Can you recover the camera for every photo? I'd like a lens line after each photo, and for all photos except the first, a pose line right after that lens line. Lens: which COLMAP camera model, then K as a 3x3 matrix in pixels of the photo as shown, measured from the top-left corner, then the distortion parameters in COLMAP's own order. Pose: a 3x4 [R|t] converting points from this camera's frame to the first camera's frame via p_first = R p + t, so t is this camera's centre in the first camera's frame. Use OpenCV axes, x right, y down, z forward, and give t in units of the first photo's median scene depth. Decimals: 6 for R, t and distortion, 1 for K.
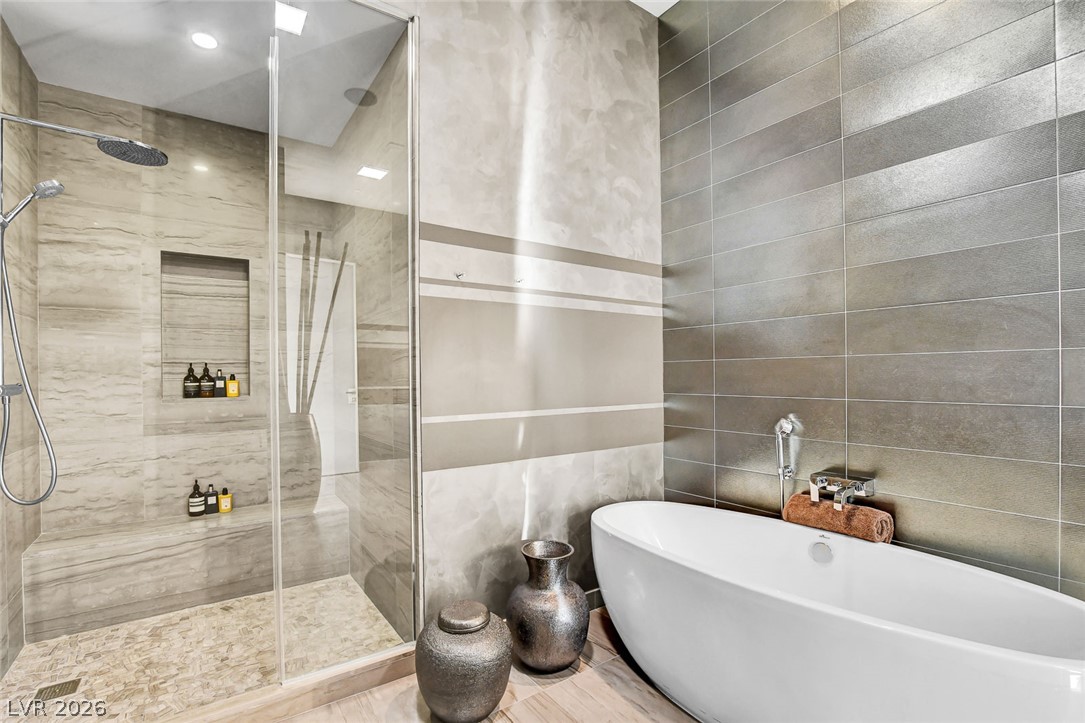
lens RADIAL K [[494.6, 0, 537.5], [0, 494.6, 378.4], [0, 0, 1]] dist [-0.041699, 0.002399]
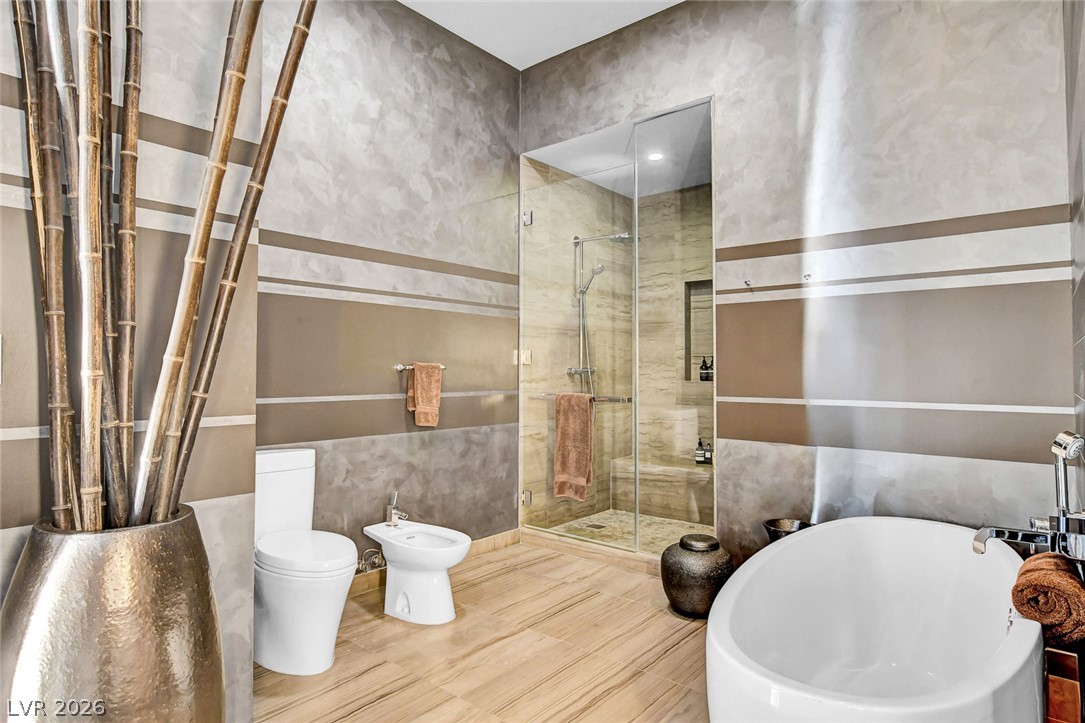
lens RADIAL K [[600.7, 0, 540.4], [0, 600.7, 365.2], [0, 0, 1]] dist [-0.006671, -0.002489]
pose [[0.249859, 0.001046, -0.968282, 0.947005], [-0.017172, 0.999847, -0.003351, 0.008459], [0.968130, 0.017465, 0.249839, 0.101967]]
